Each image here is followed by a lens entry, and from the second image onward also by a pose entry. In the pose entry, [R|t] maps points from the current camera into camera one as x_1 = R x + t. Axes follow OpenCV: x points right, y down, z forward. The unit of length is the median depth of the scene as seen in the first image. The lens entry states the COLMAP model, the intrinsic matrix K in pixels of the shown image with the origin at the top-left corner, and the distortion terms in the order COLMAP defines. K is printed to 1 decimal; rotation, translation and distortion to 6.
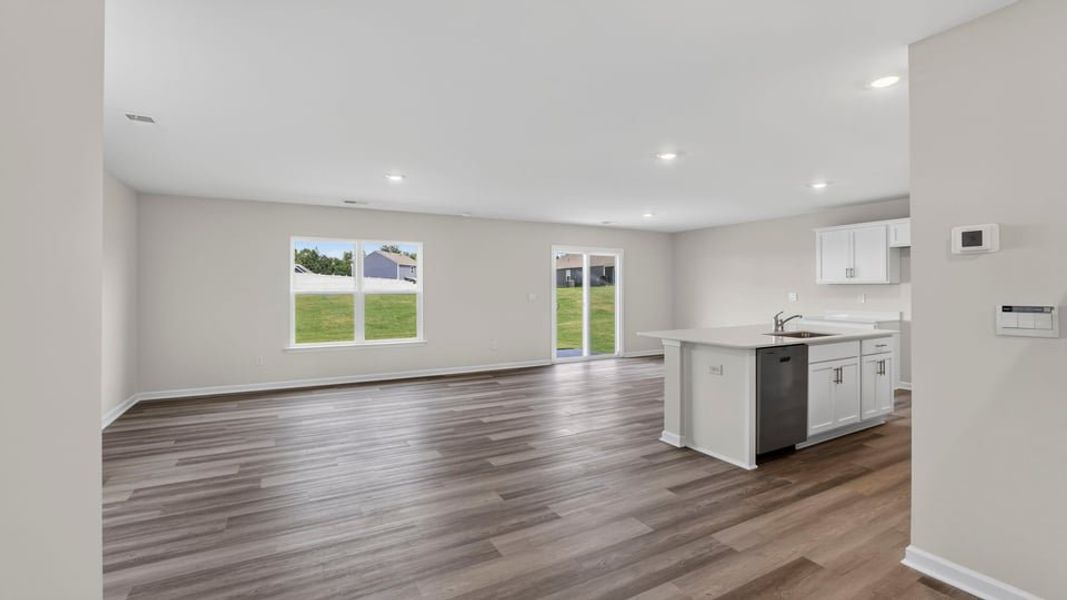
lens RADIAL K [[464.0, 0, 527.0], [0, 464.0, 295.7], [0, 0, 1]] dist [-0.022077, 0.002970]
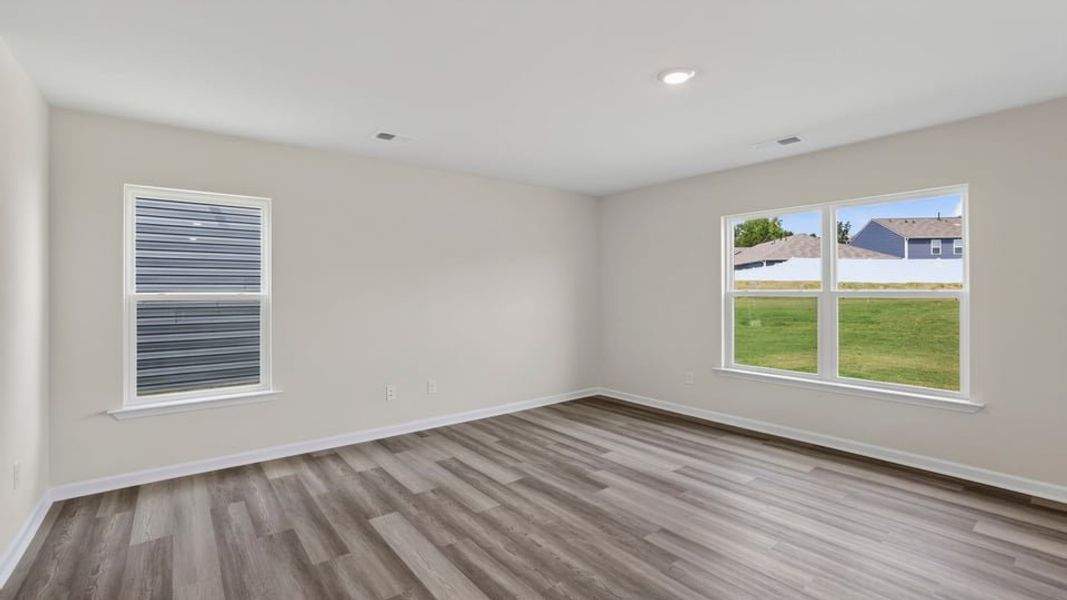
lens RADIAL K [[464.0, 0, 531.0], [0, 464.0, 296.2], [0, 0, 1]] dist [-0.022077, 0.002970]
pose [[0.166457, 0.006684, -0.986026, 0.142278], [-0.011037, 0.999927, 0.004915, -0.002249], [0.985987, 0.010064, 0.166519, 0.519877]]
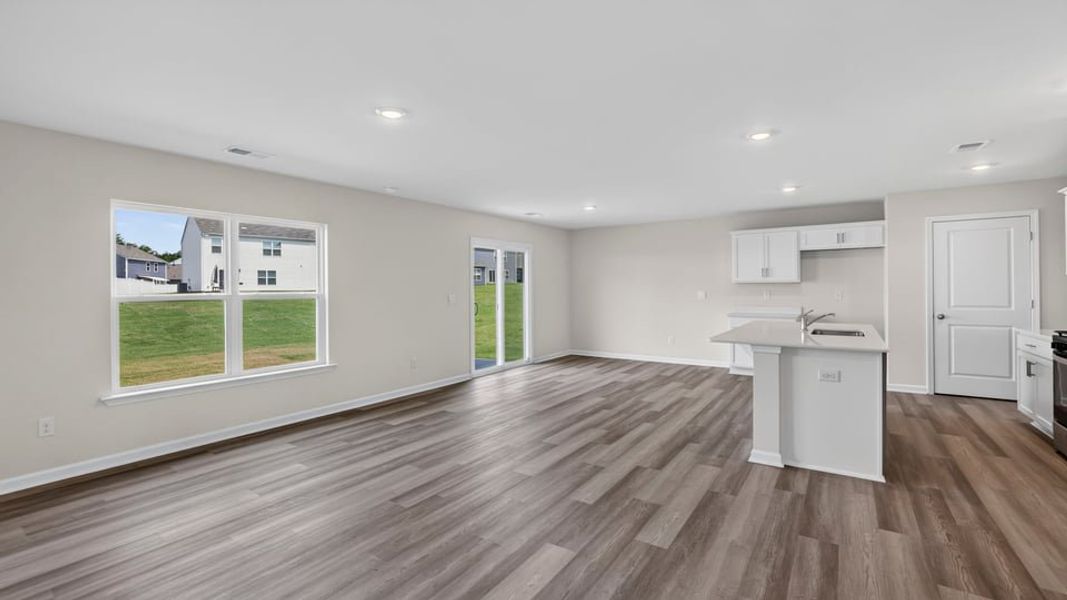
lens RADIAL K [[464.0, 0, 521.7], [0, 464.0, 291.1], [0, 0, 1]] dist [-0.022077, 0.002970]
pose [[0.895409, -0.008926, 0.445155, -0.284562], [0.013165, 0.999893, -0.006432, -0.005107], [-0.445050, 0.011619, 0.895431, 0.246547]]
